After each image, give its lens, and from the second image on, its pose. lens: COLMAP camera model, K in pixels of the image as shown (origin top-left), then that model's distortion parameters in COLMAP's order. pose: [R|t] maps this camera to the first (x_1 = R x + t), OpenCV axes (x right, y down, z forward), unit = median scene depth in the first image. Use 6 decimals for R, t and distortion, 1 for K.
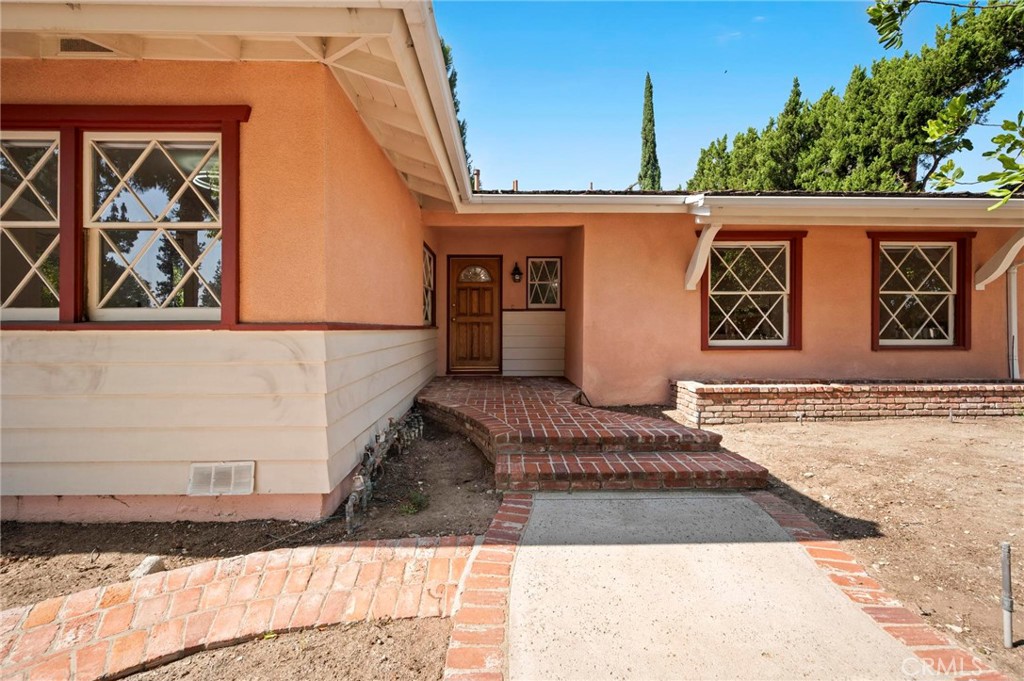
lens RADIAL K [[408.5, 0, 507.2], [0, 408.5, 334.5], [0, 0, 1]] dist [-0.002699, -0.000060]
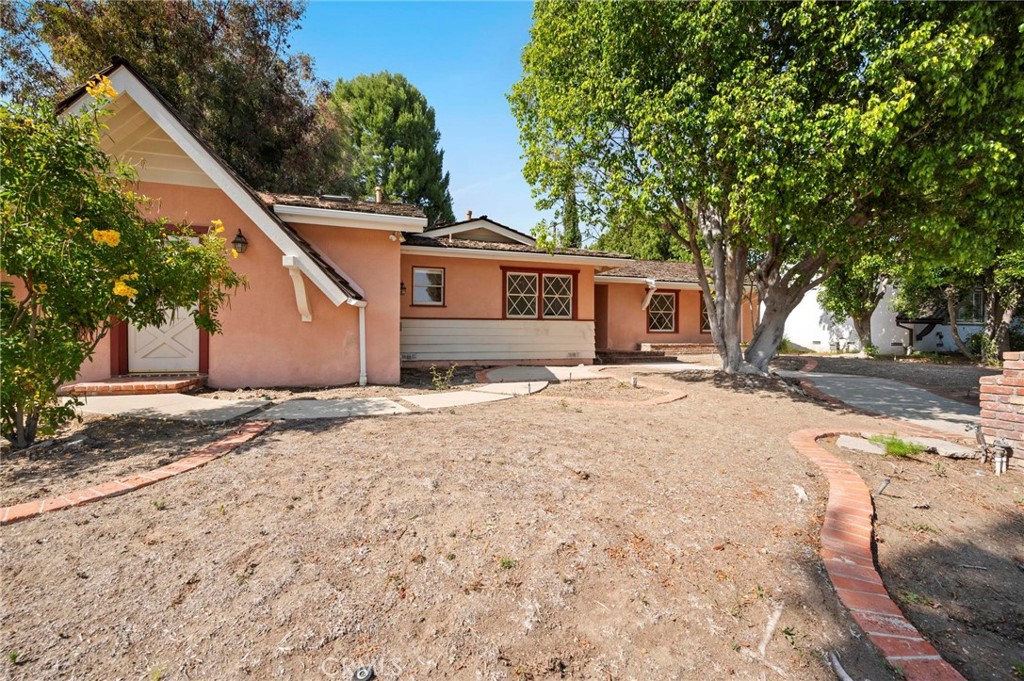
lens RADIAL K [[408.5, 0, 512.6], [0, 408.5, 343.2], [0, 0, 1]] dist [-0.002699, -0.000060]
pose [[0.959396, -0.002090, 0.282055, -1.322451], [0.000002, 0.999973, 0.007400, 0.100785], [-0.282063, -0.007099, 0.959370, -1.553125]]
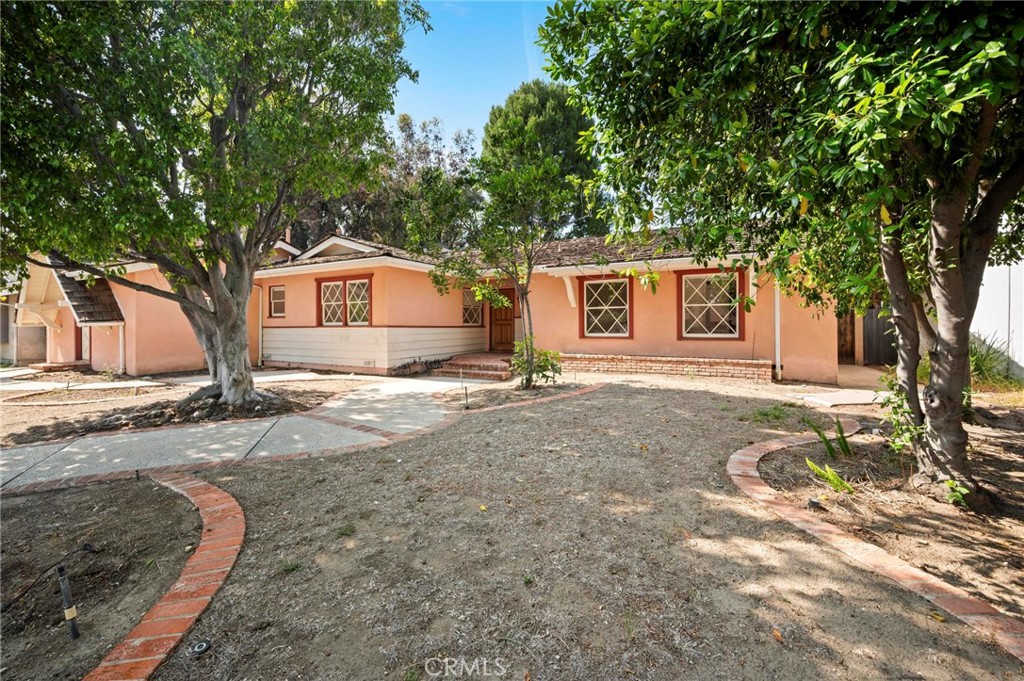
lens RADIAL K [[408.5, 0, 508.2], [0, 408.5, 341.3], [0, 0, 1]] dist [-0.002699, -0.000060]
pose [[0.866882, 0.017308, -0.498213, 1.340833], [-0.007098, 0.999724, 0.022379, 0.014069], [0.498463, -0.015864, 0.866766, -0.975896]]
